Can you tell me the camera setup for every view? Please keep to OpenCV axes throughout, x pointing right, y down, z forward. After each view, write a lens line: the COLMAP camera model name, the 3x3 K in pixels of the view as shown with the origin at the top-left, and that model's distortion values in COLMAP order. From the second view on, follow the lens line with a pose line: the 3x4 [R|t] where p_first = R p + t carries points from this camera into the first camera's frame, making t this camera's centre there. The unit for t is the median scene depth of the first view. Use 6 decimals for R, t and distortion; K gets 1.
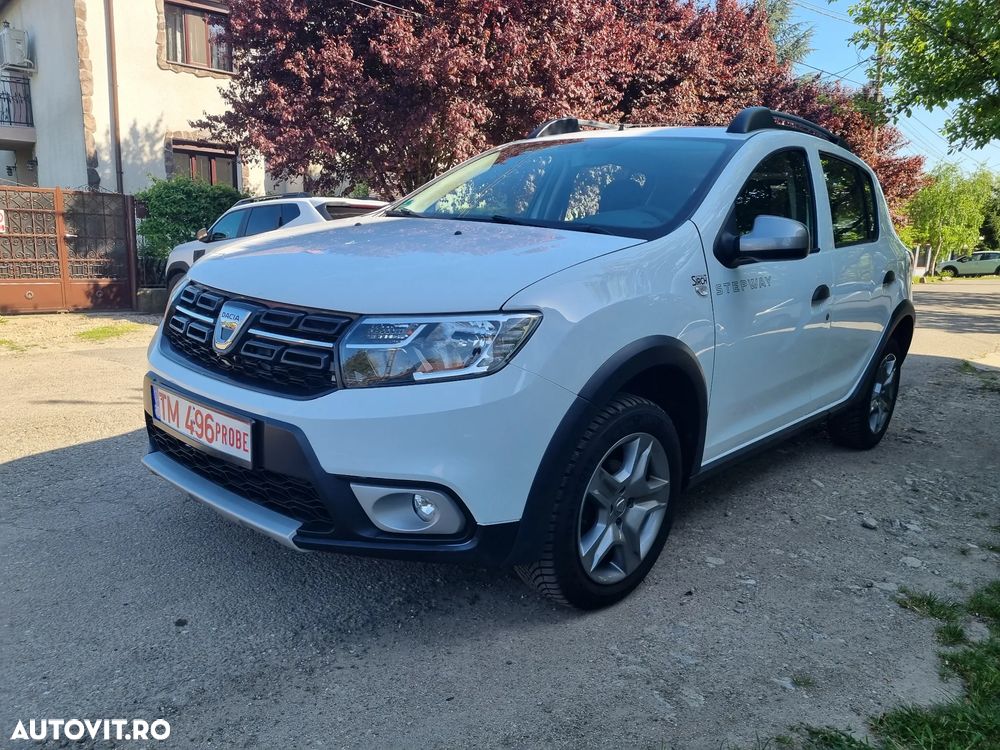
lens RADIAL K [[748.2, 0, 506.4], [0, 748.2, 377.5], [0, 0, 1]] dist [0.066692, -0.053524]
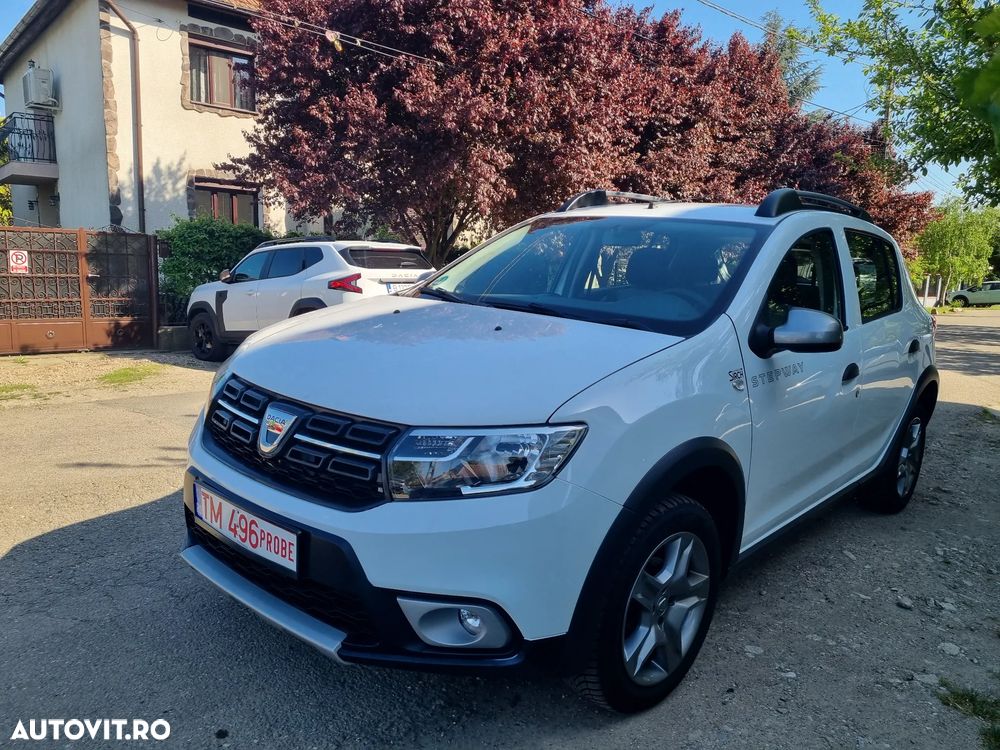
lens RADIAL K [[745.6, 0, 525.7], [0, 745.6, 371.4], [0, 0, 1]] dist [0.070091, -0.053375]
pose [[0.999979, -0.000376, 0.006453, -0.018767], [0.000637, 0.999182, -0.040438, -0.051787], [-0.006433, 0.040441, 0.999161, -0.004708]]
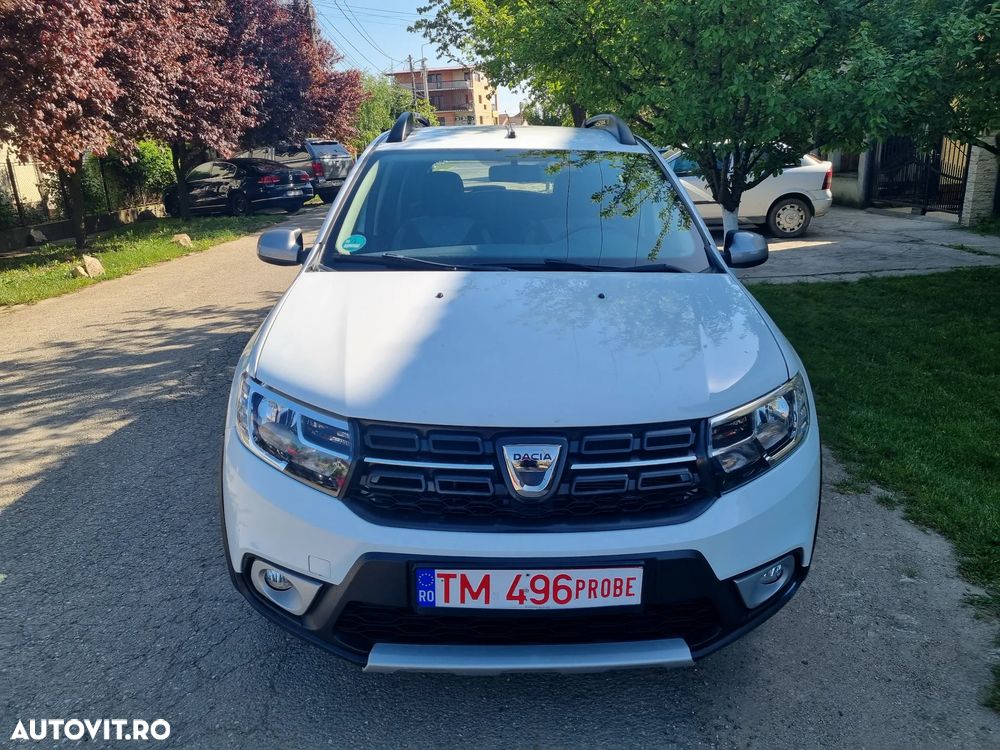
lens RADIAL K [[748.2, 0, 506.4], [0, 748.2, 377.5], [0, 0, 1]] dist [0.066692, -0.053524]
pose [[0.734112, -0.255050, 0.629309, -0.442611], [0.176000, 0.966576, 0.186428, -0.162882], [-0.655823, -0.026100, 0.754463, 0.191900]]
